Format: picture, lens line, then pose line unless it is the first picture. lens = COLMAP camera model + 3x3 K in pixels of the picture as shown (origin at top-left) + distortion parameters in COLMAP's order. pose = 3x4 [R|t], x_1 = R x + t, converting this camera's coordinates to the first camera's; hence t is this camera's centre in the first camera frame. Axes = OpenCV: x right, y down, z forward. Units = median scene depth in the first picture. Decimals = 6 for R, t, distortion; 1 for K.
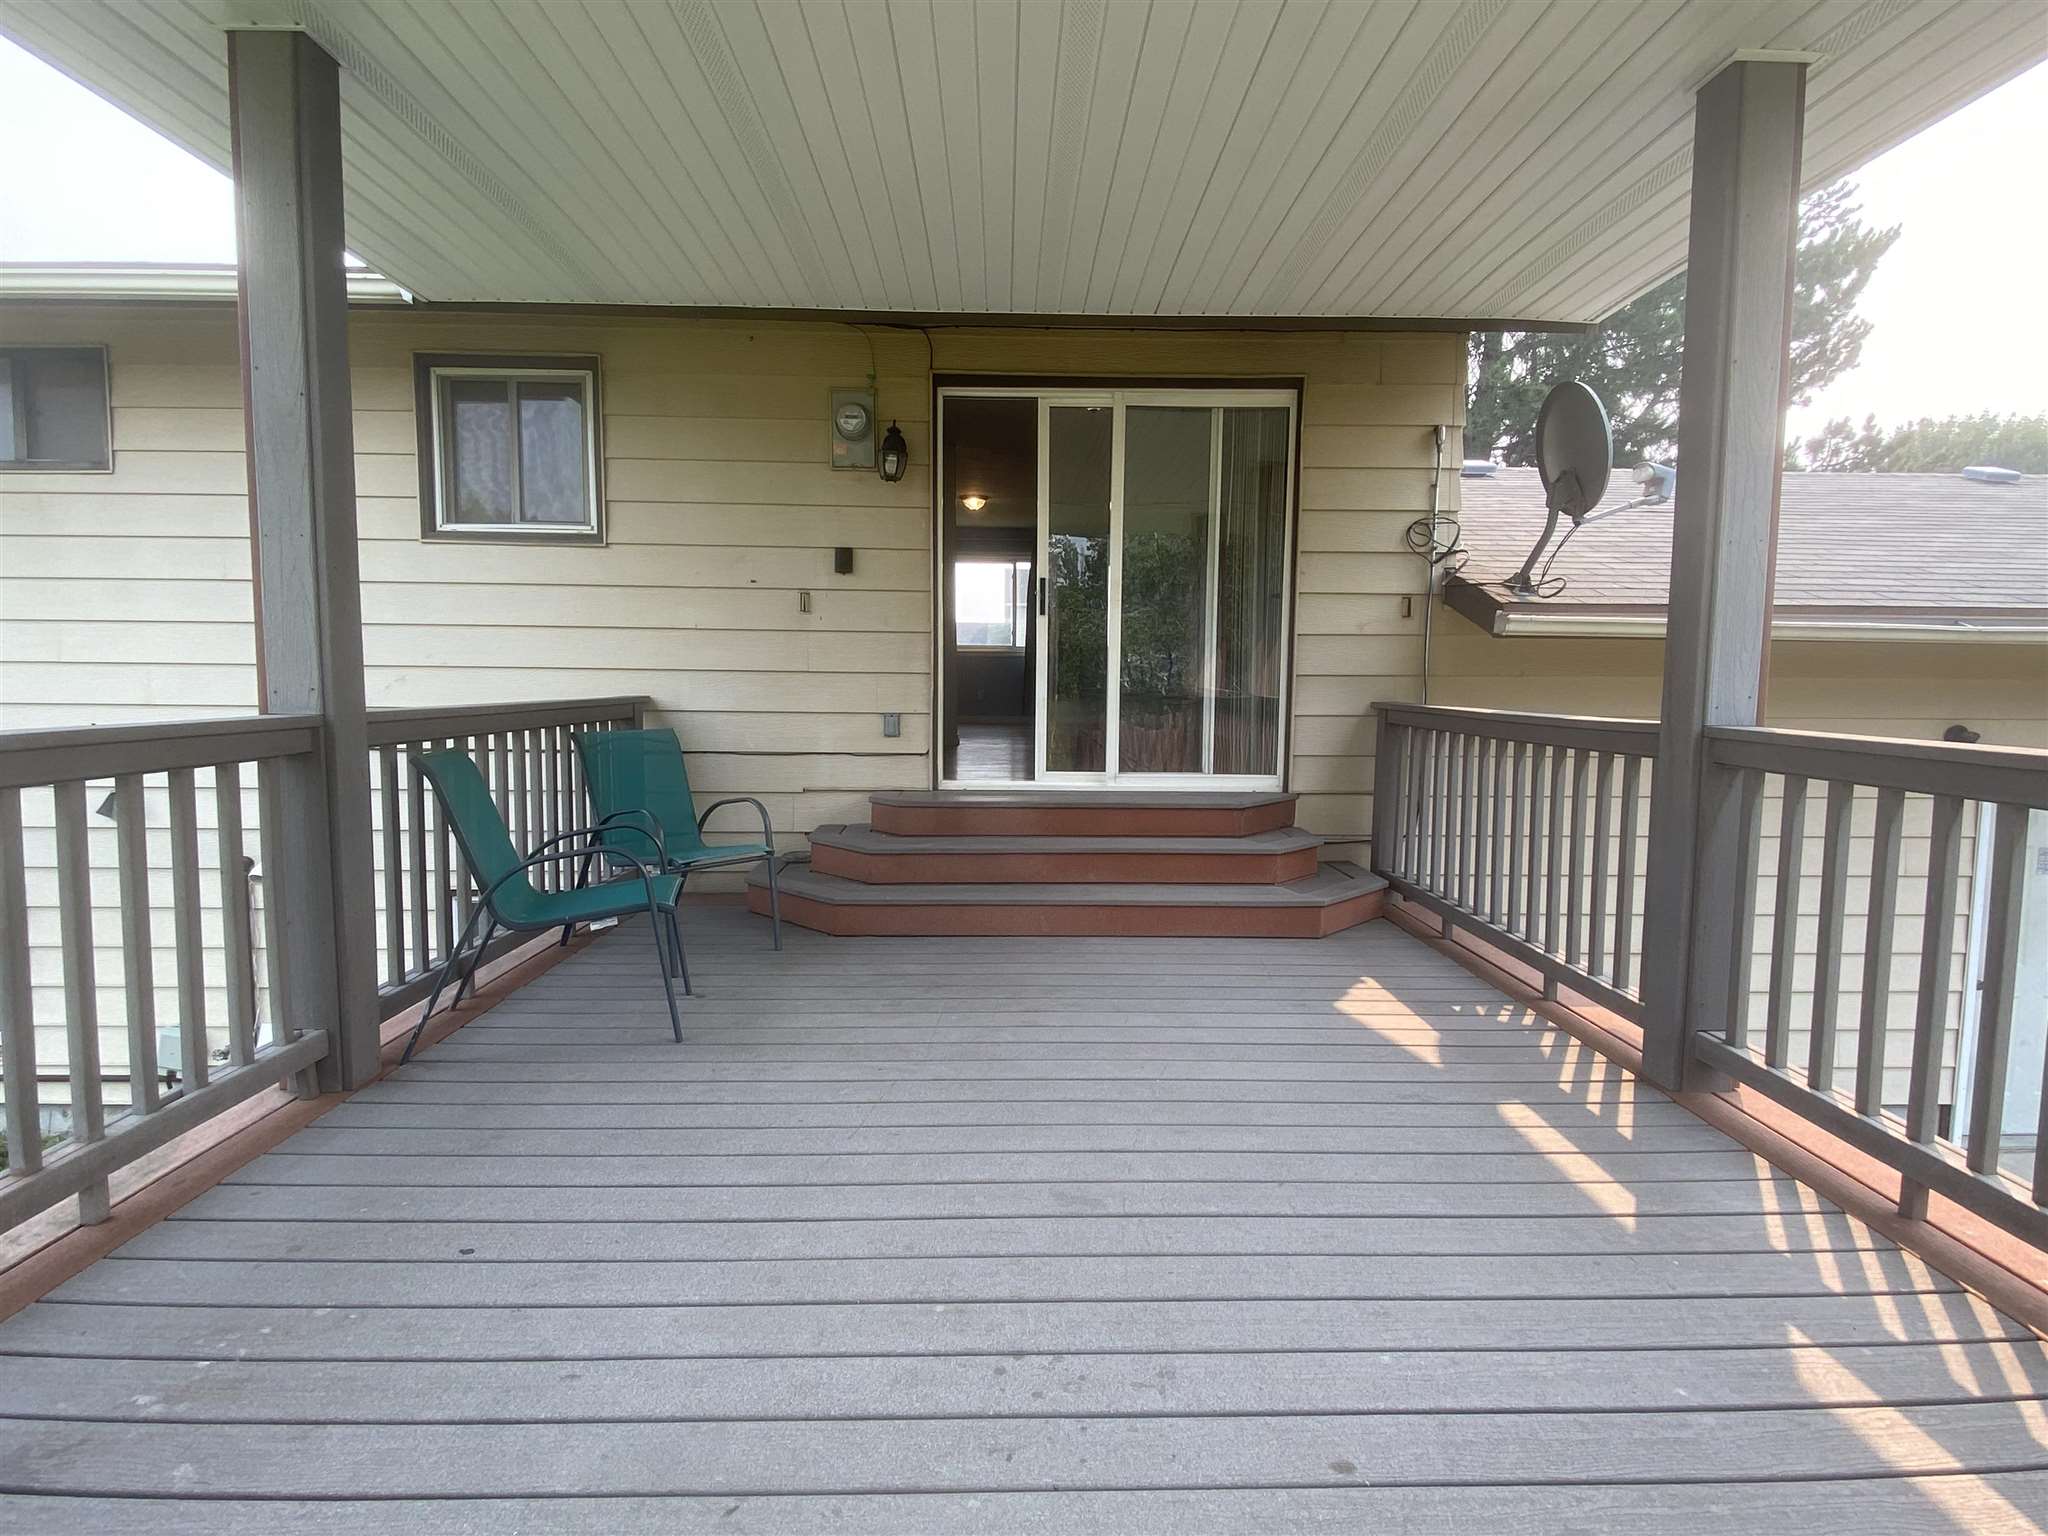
lens RADIAL K [[1033.7, 0, 1028.2], [0, 1033.7, 759.0], [0, 0, 1]] dist [-0.019745, -0.000102]
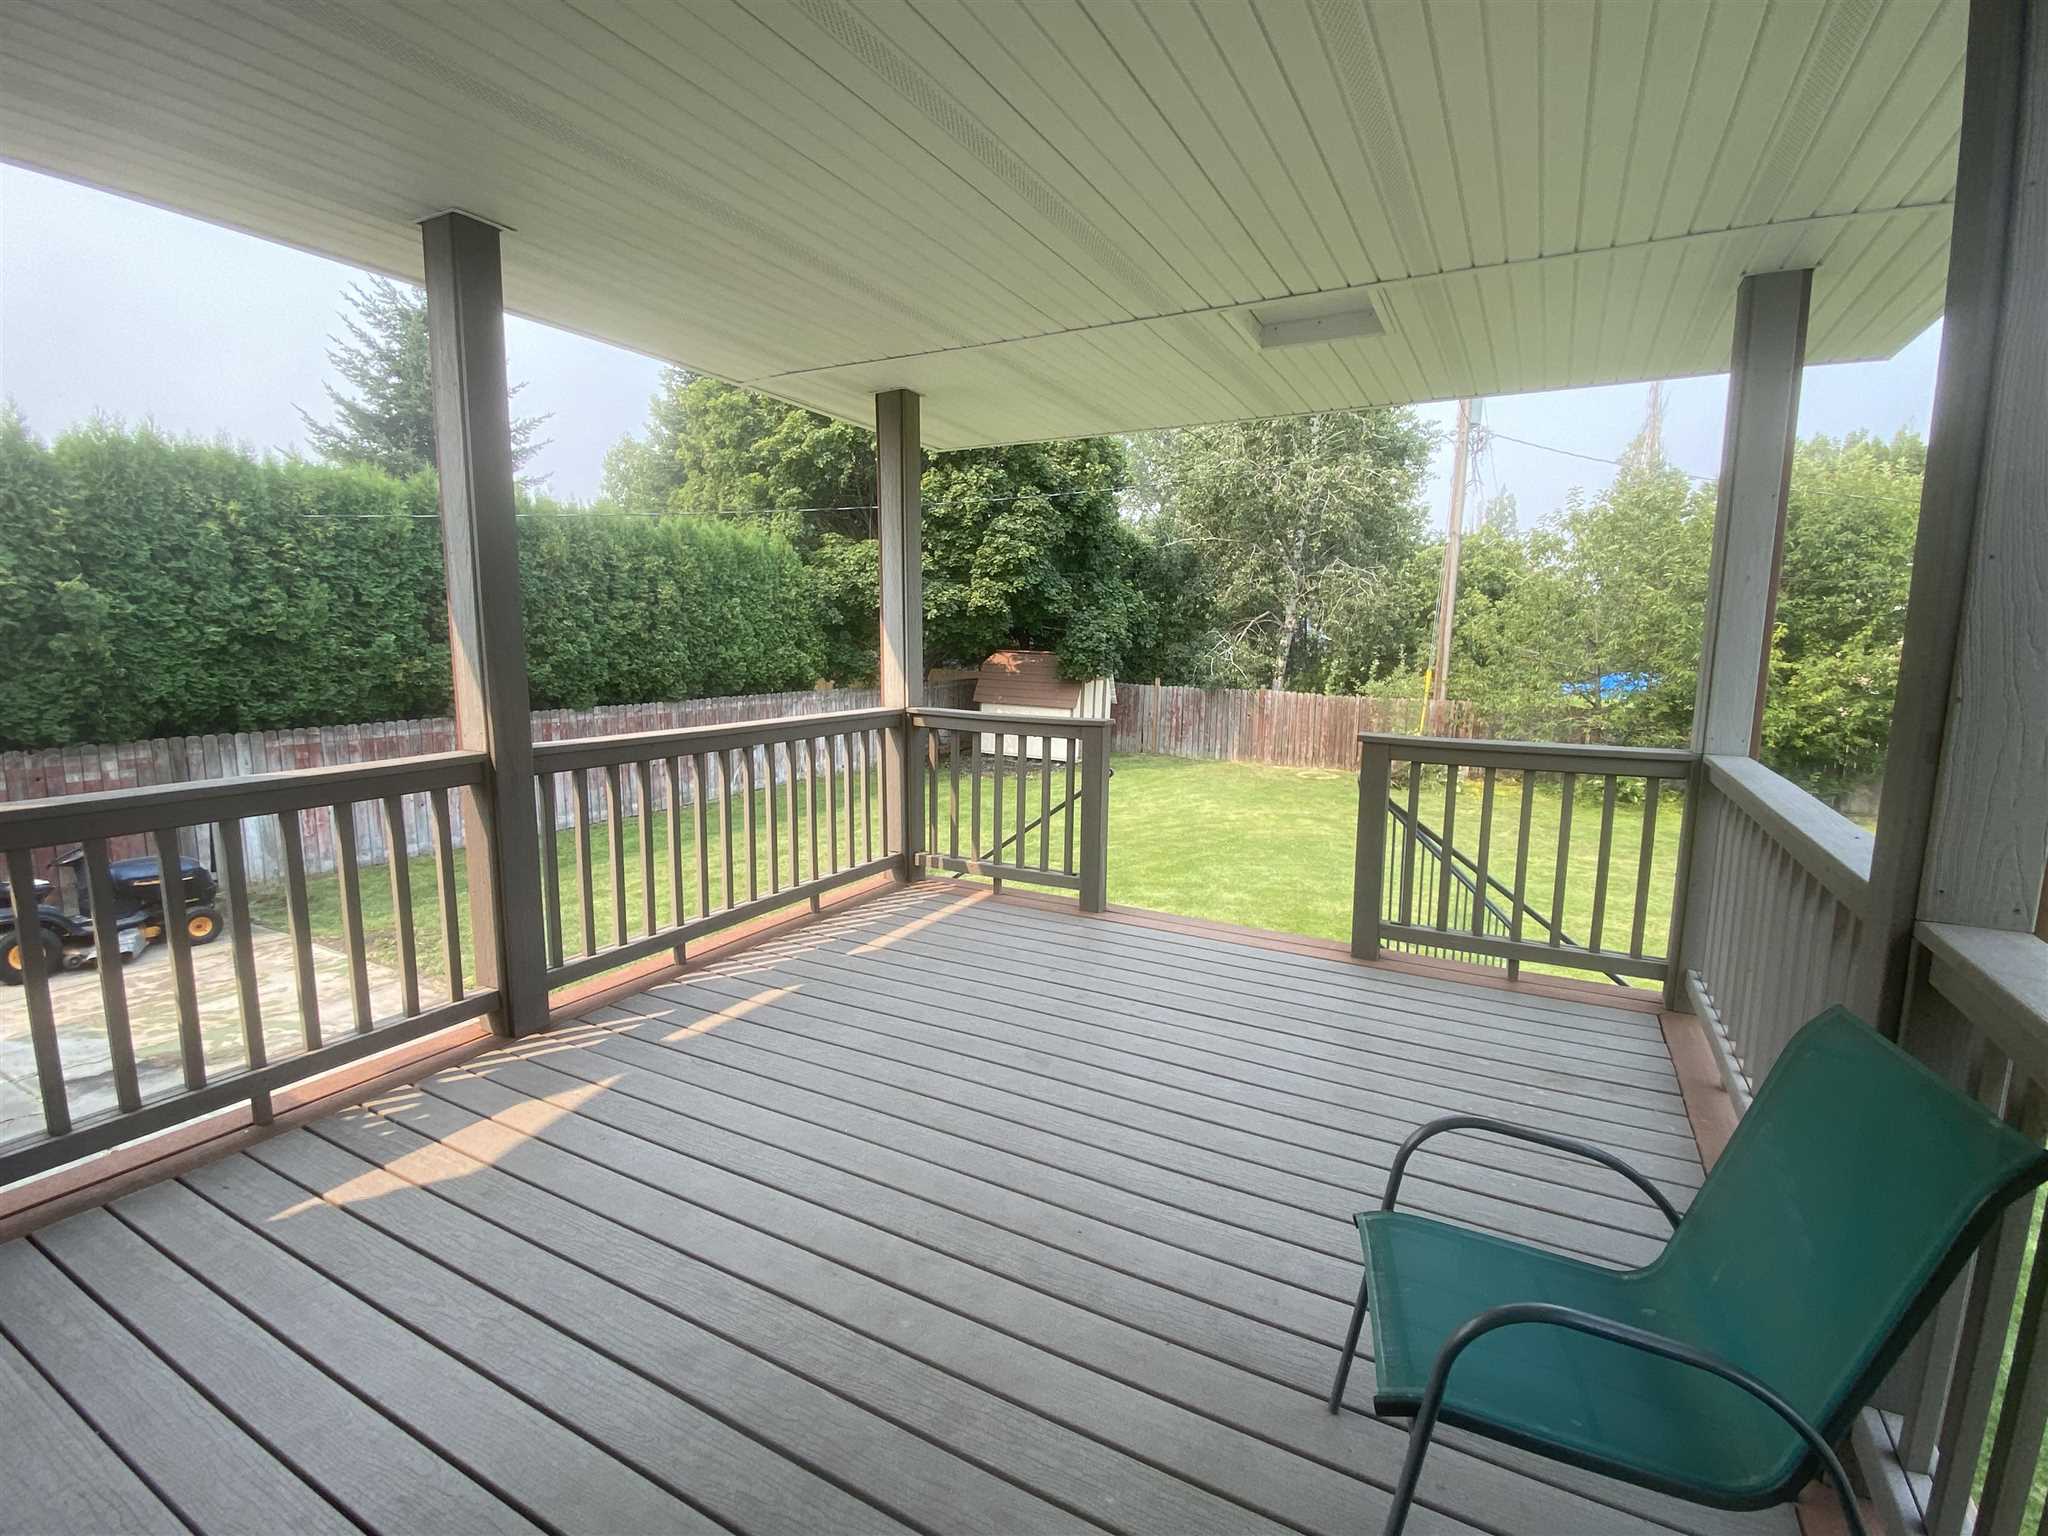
lens RADIAL K [[931.4, 0, 1024.0], [0, 931.4, 764.6], [0, 0, 1]] dist [-0.003385, -0.000352]
pose [[-0.867810, -0.078024, 0.490732, -0.488394], [0.032590, 0.976531, 0.212896, -0.248765], [-0.495826, 0.200746, -0.844901, 1.749230]]
